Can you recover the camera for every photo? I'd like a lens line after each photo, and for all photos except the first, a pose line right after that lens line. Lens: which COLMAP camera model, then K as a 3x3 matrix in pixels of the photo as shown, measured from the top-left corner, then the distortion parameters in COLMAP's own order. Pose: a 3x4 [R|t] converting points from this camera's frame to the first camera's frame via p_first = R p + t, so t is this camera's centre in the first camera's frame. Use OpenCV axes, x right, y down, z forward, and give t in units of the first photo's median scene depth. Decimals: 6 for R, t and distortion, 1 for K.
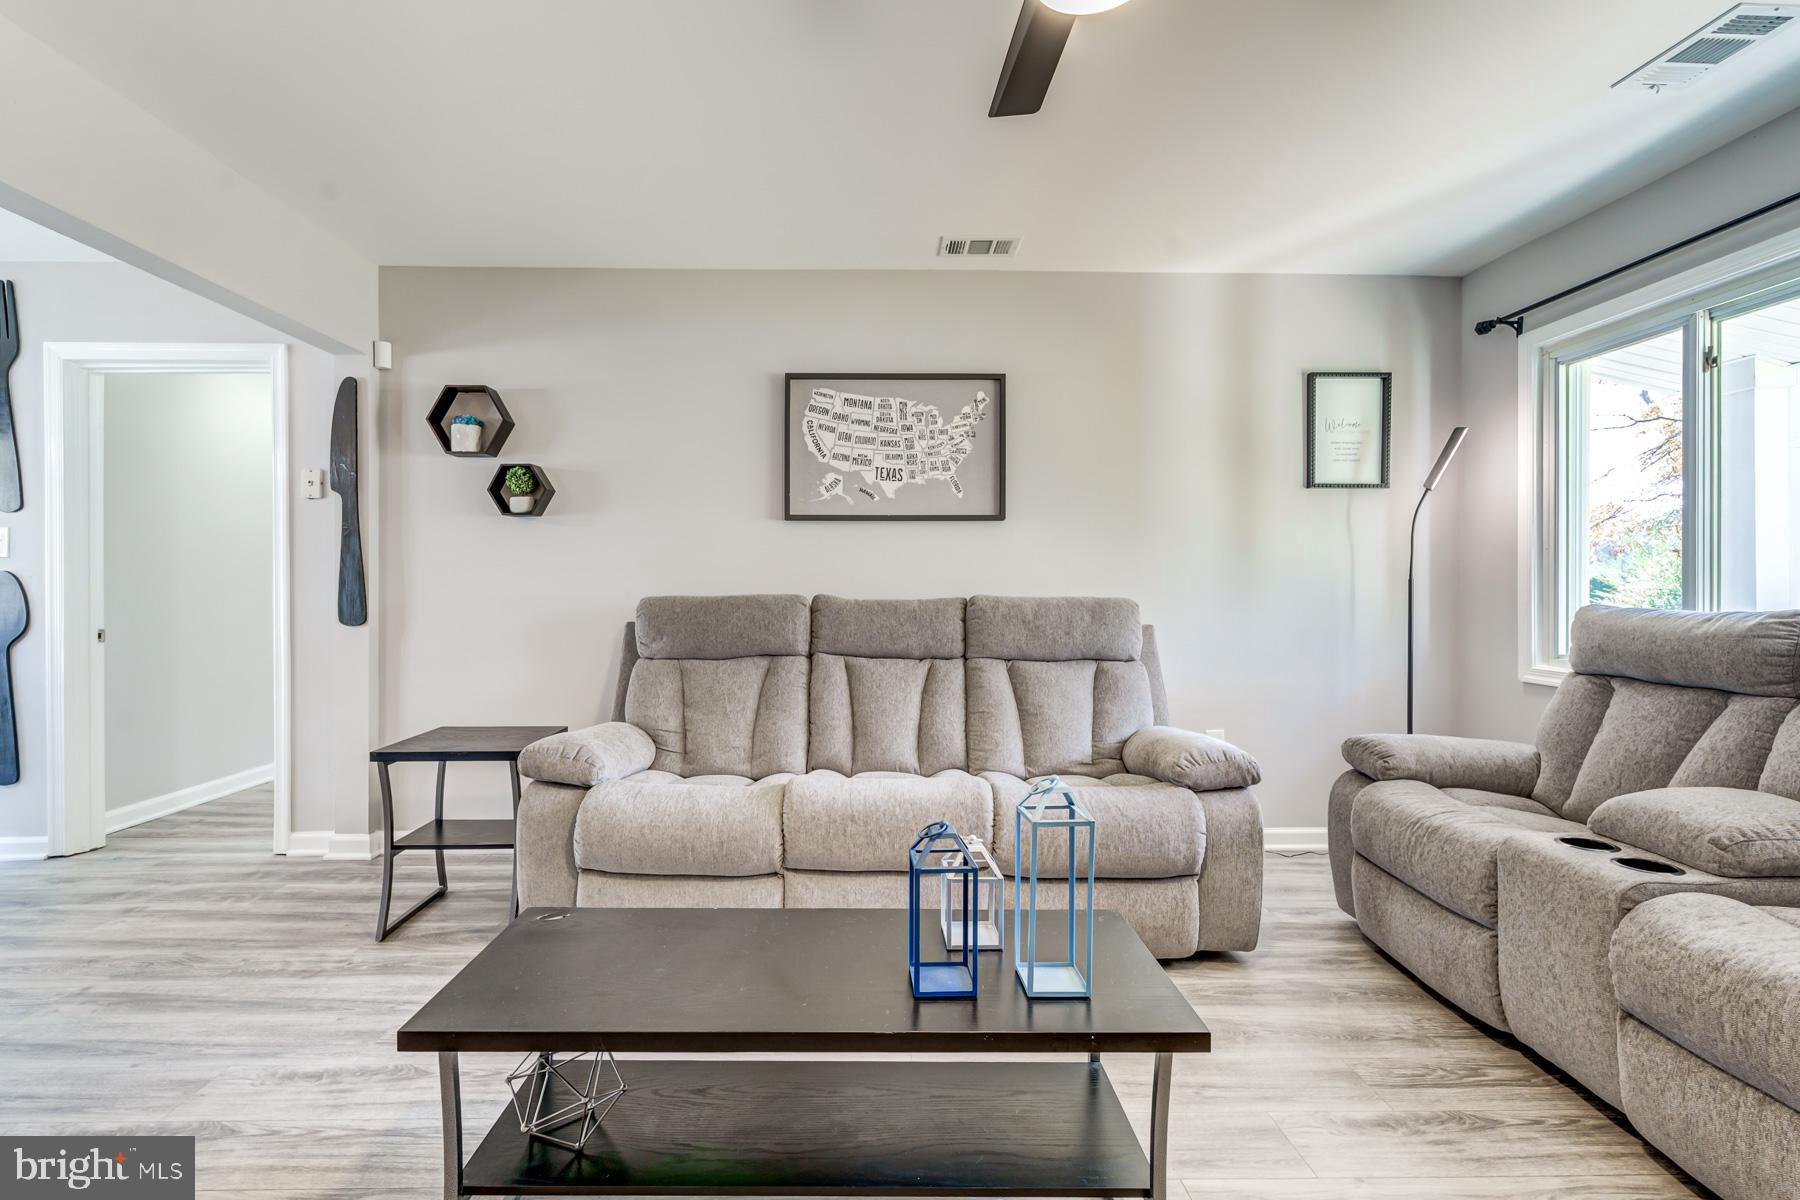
lens RADIAL K [[811.4, 0, 895.6], [0, 811.4, 587.3], [0, 0, 1]] dist [-0.000057, 0.000582]
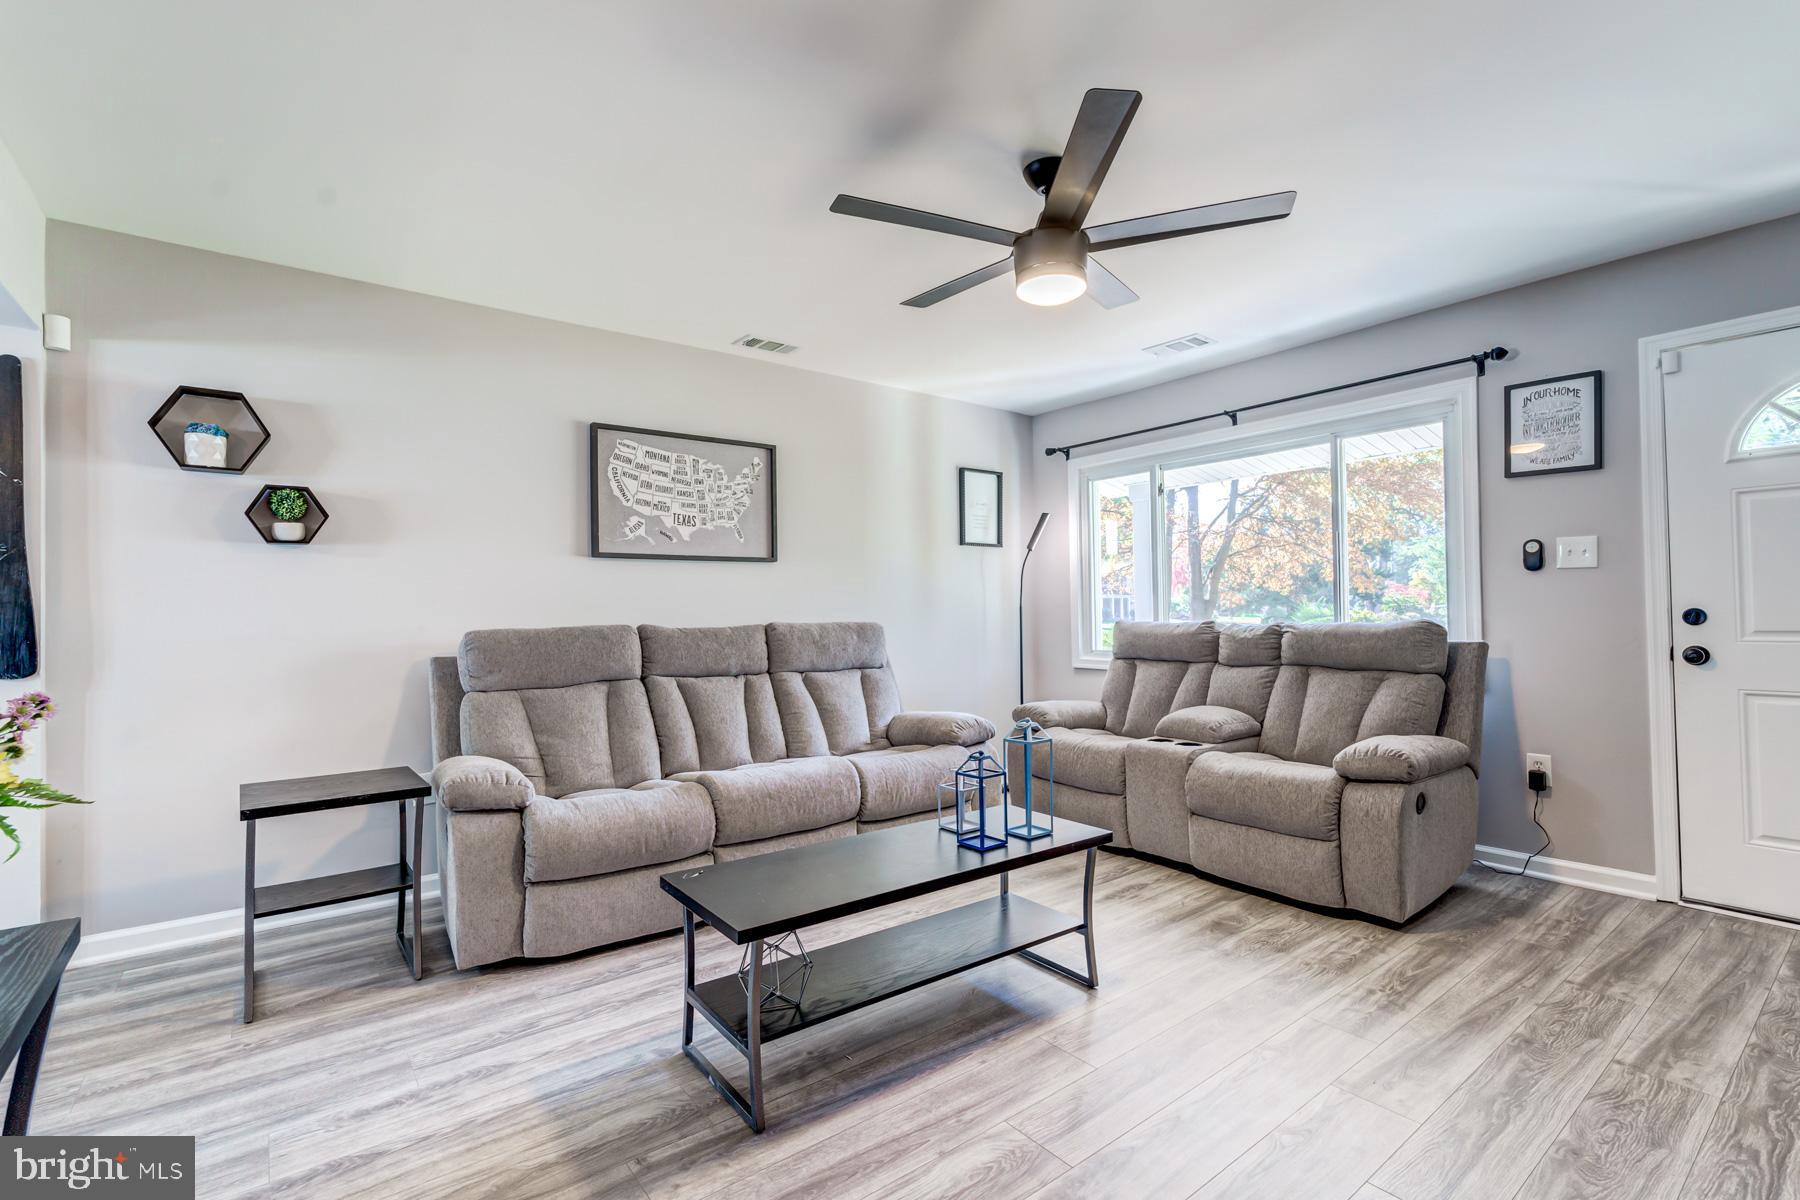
lens RADIAL K [[795.3, 0, 929.2], [0, 795.3, 594.5], [0, 0, 1]] dist [-0.000083, 0.000286]
pose [[0.798976, 0.001125, 0.601361, -0.427607], [0.015499, 0.999628, -0.022462, -0.001862], [-0.601163, 0.027267, 0.798661, -0.120846]]
